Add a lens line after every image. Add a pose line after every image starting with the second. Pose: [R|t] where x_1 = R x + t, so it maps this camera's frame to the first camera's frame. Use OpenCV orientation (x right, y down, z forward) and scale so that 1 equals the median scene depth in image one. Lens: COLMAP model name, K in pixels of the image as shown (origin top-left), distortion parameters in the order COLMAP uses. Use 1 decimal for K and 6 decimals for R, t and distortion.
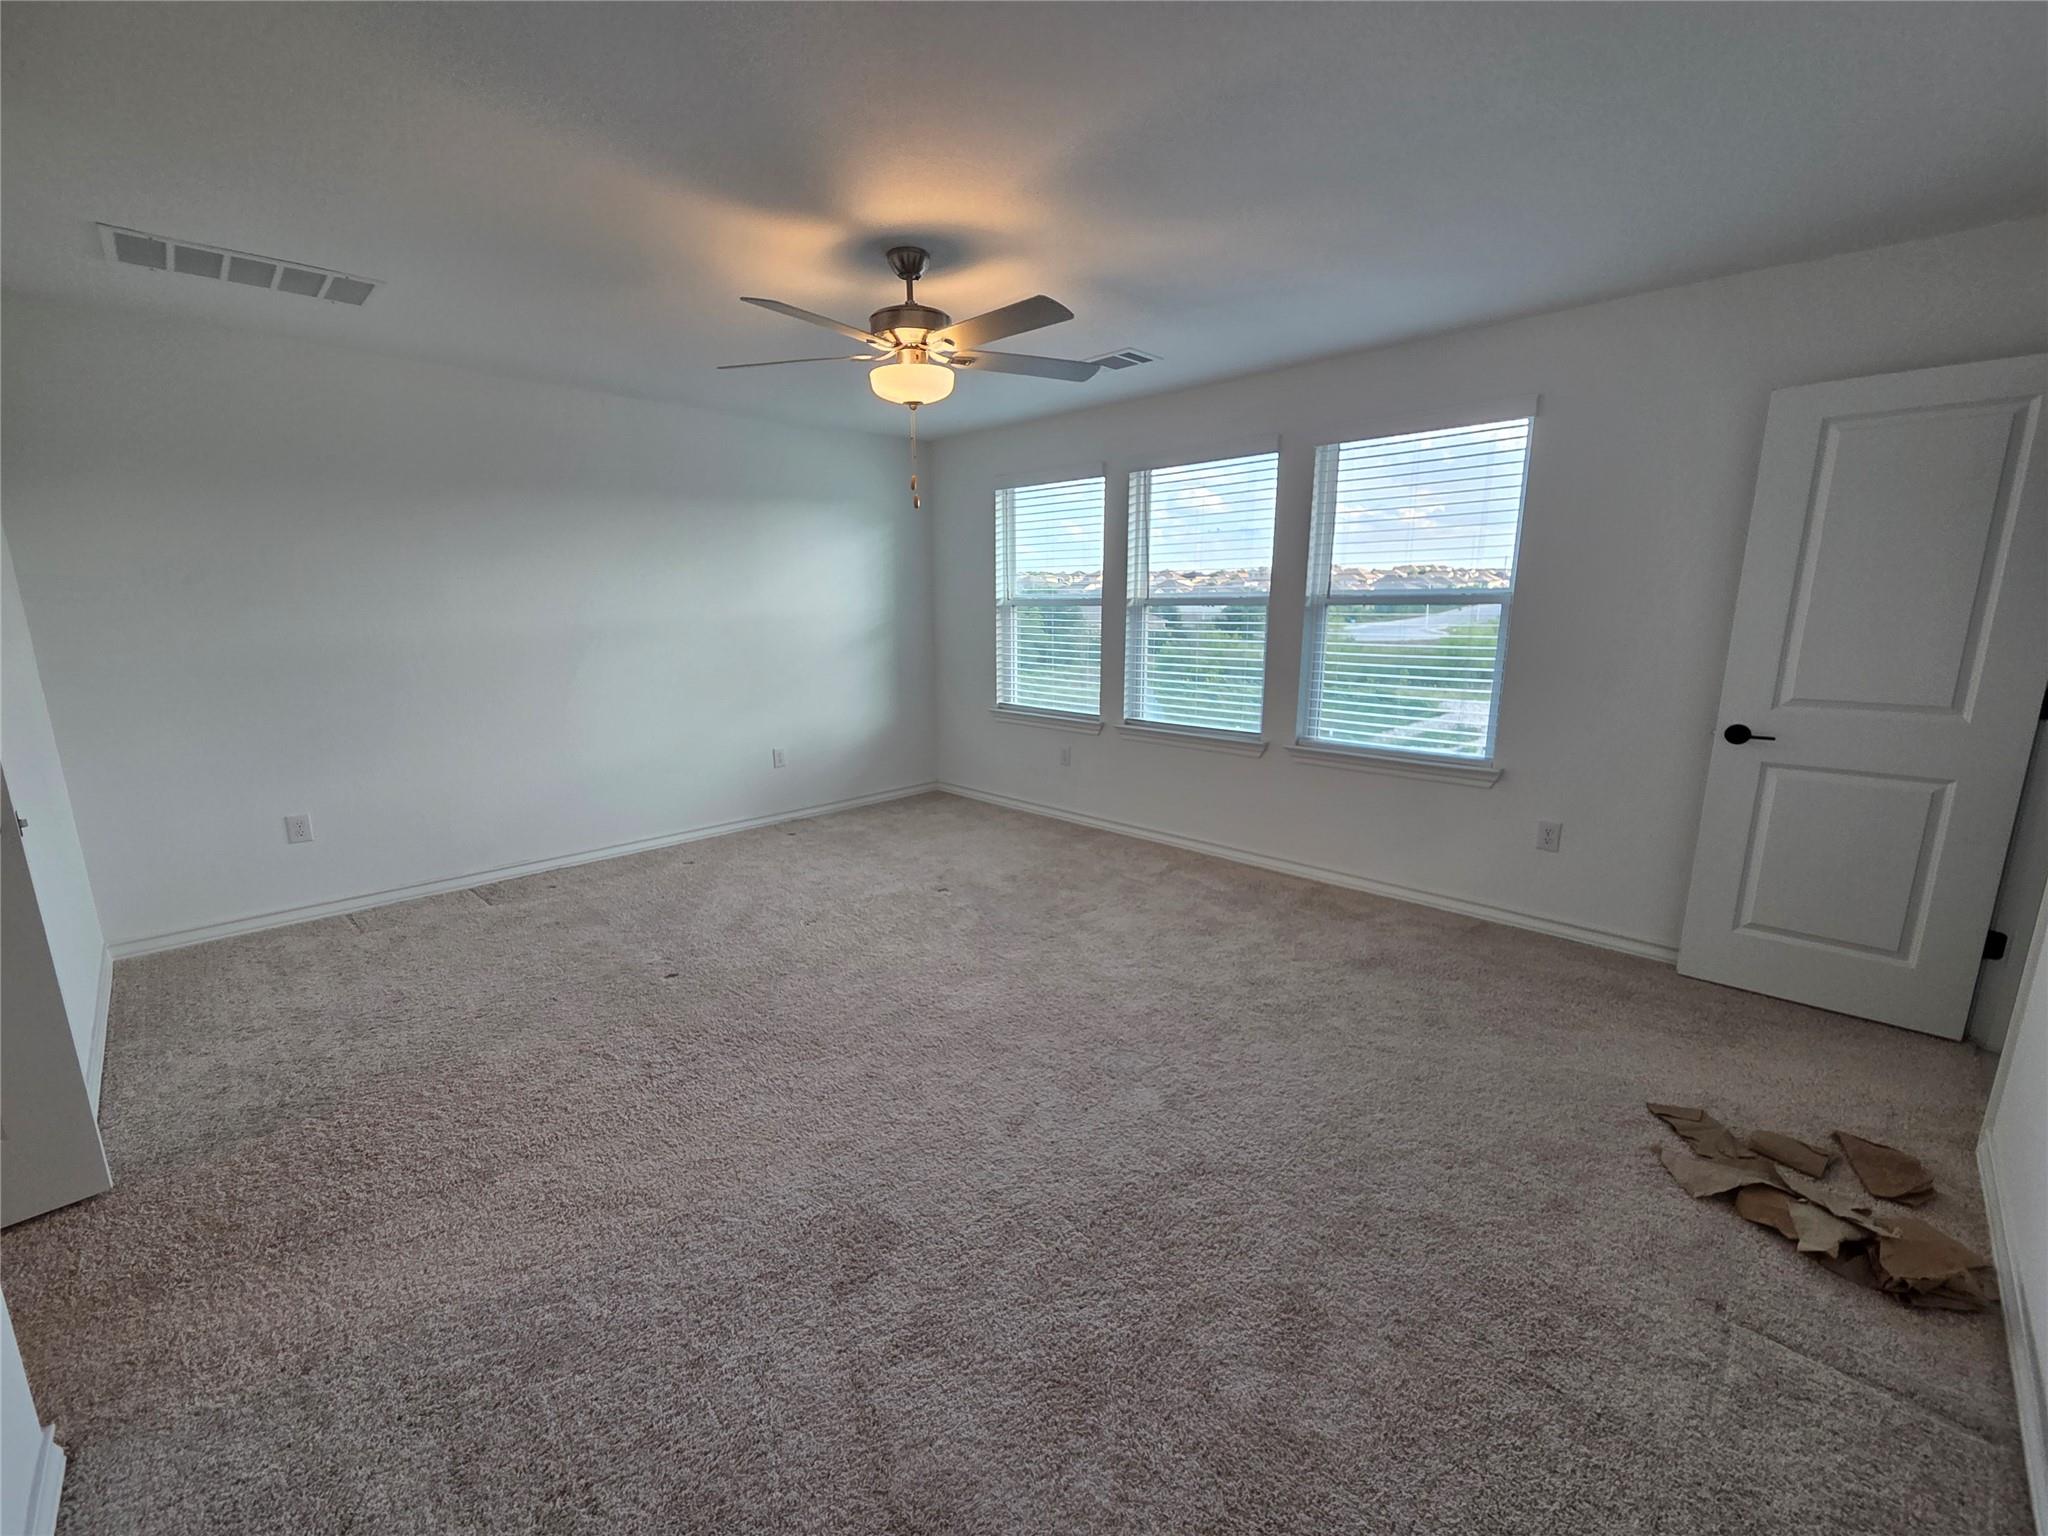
lens RADIAL K [[822.4, 0, 1024.0], [0, 822.4, 768.0], [0, 0, 1]] dist [-0.000348, -0.000060]
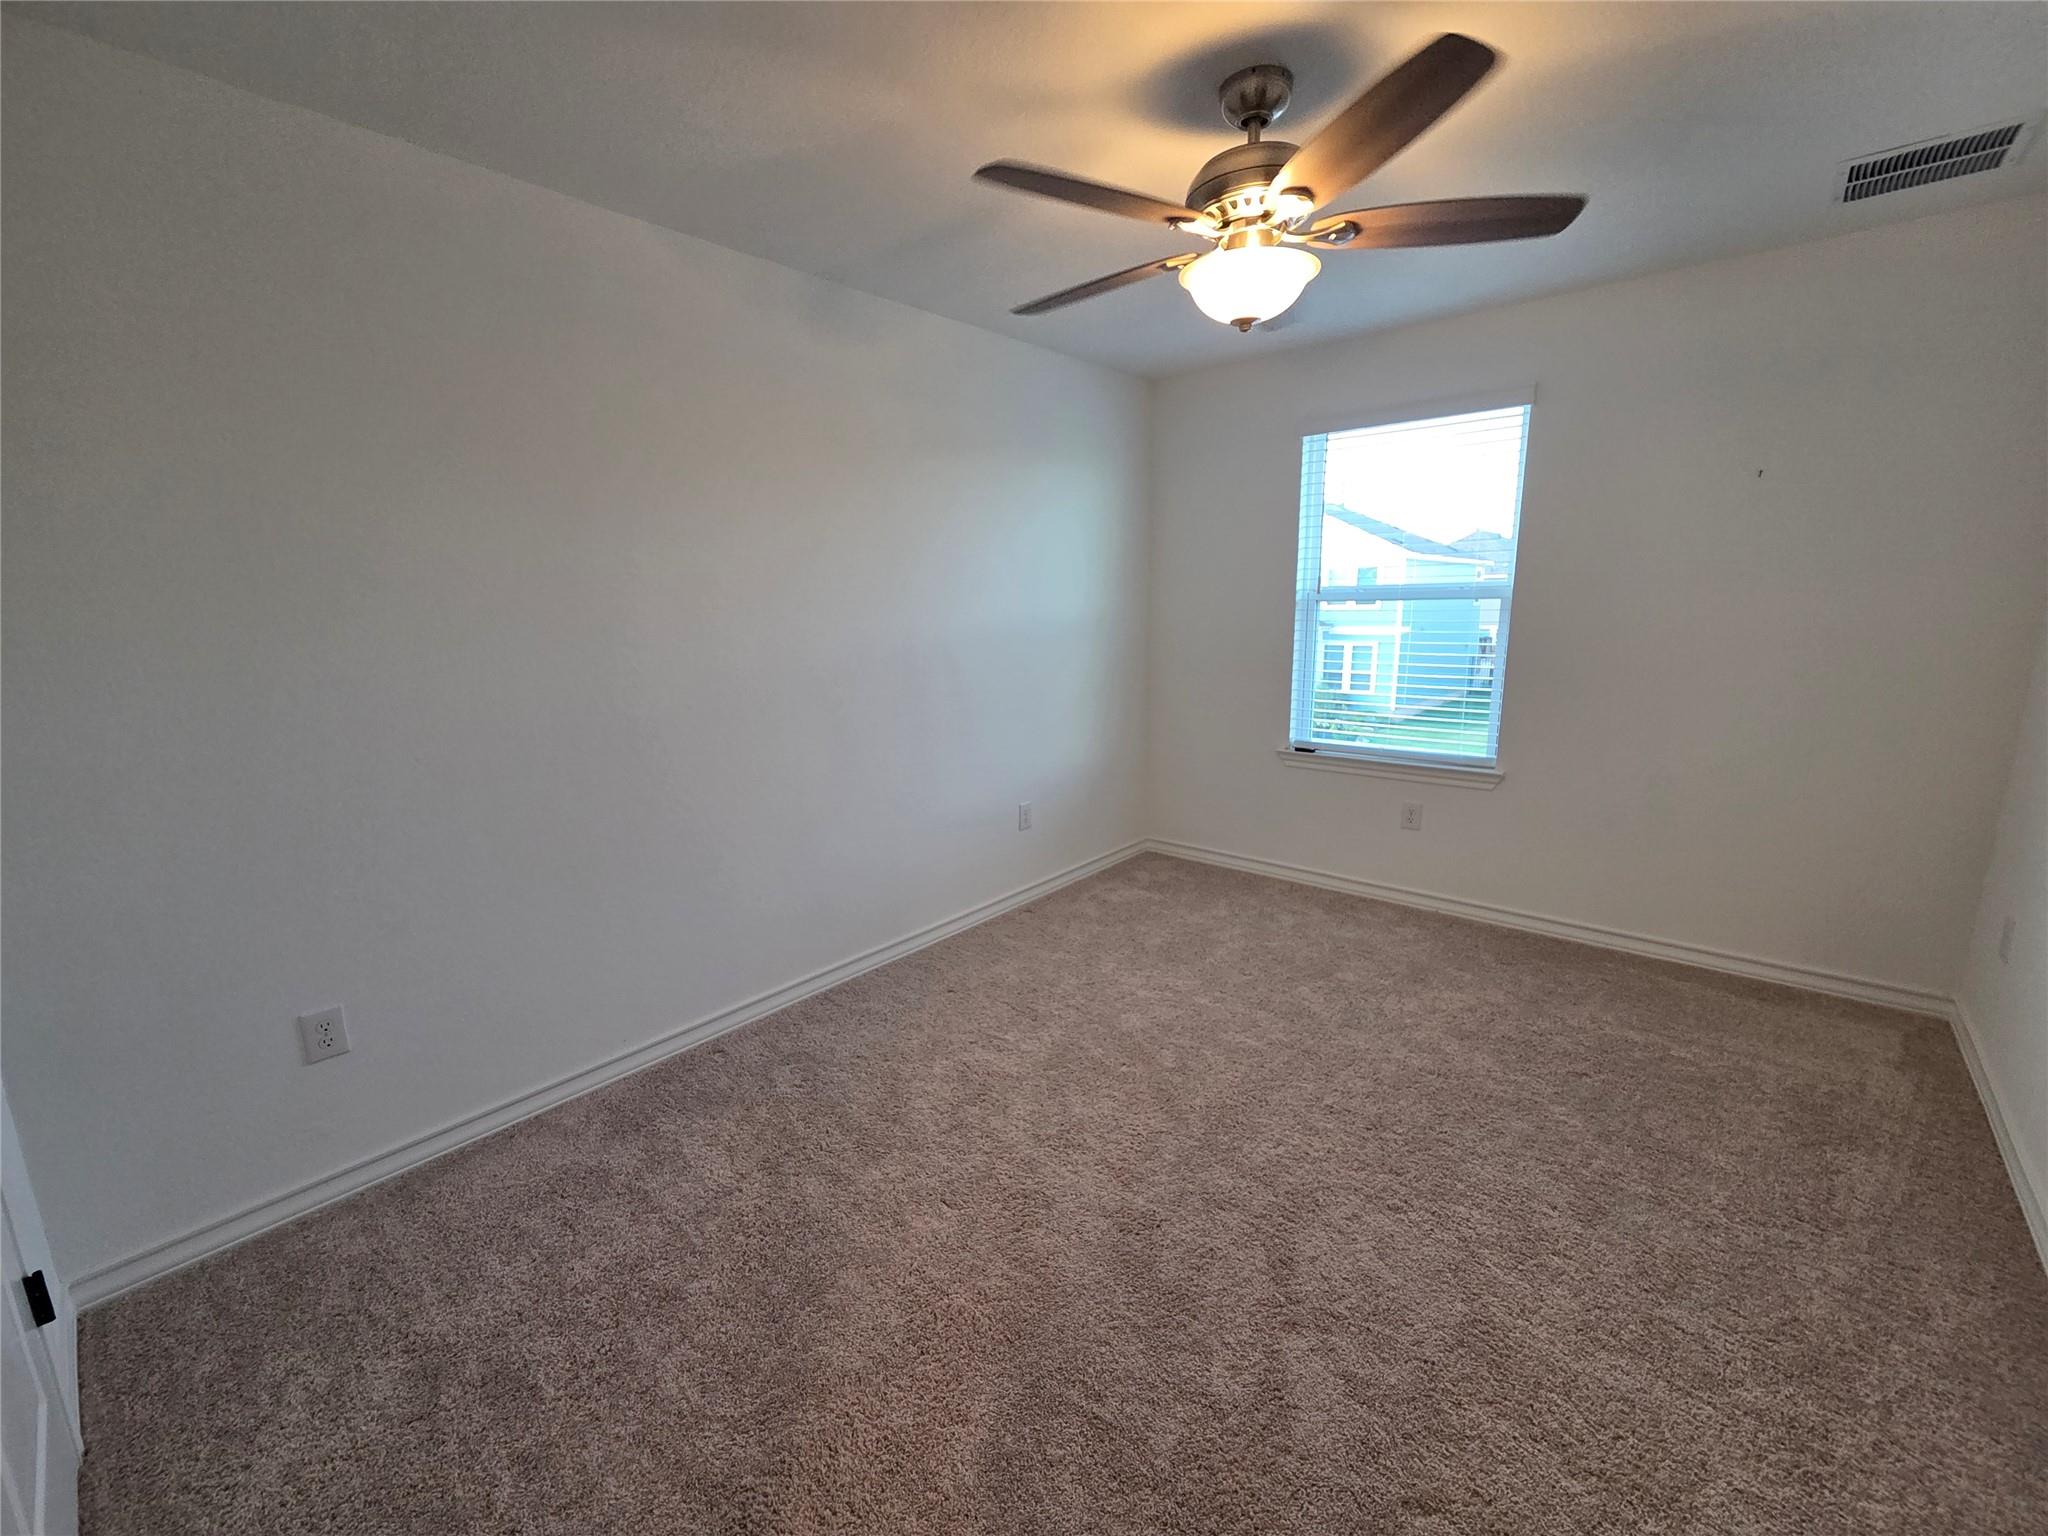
lens RADIAL K [[839.7, 0, 1024.0], [0, 839.7, 768.0], [0, 0, 1]] dist [0.000412, 0.000030]
pose [[0.998073, -0.017312, 0.059580, -0.096104], [0.017342, 0.999850, 0.000018, -0.017792], [-0.059572, 0.001016, 0.998224, 0.091058]]
